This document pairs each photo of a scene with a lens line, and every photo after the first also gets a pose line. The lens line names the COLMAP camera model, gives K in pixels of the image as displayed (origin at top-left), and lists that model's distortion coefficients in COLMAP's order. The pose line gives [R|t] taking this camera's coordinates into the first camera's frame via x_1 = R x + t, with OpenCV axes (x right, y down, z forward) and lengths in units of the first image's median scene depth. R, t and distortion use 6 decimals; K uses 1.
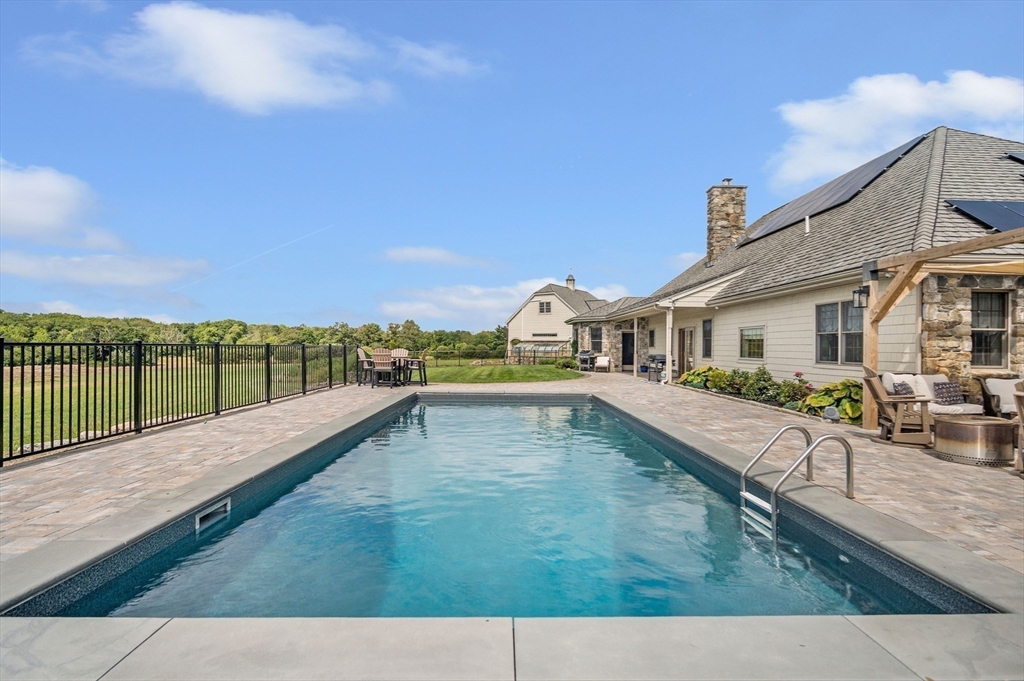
lens RADIAL K [[599.8, 0, 512.0], [0, 599.8, 340.5], [0, 0, 1]] dist [0.000496, 0.000013]
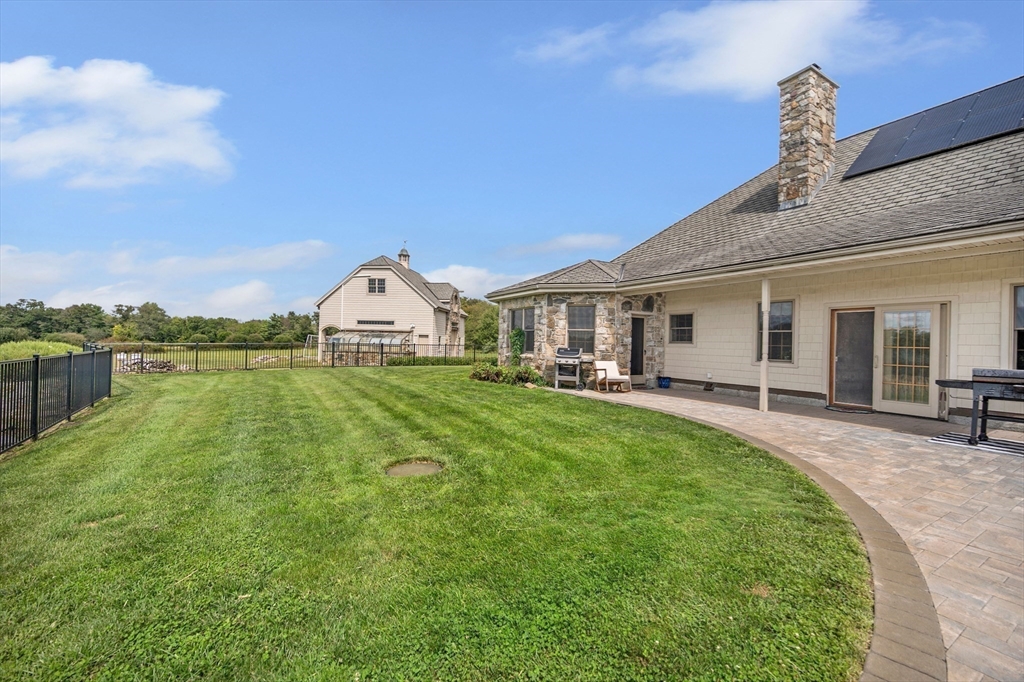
lens RADIAL K [[552.4, 0, 610.3], [0, 552.4, 339.4], [0, 0, 1]] dist [-0.000054, 0.000440]
pose [[0.865064, 0.016436, 0.501392, -0.037466], [-0.021359, 0.999764, 0.004079, 0.002780], [-0.501207, -0.014238, 0.865210, 0.256825]]
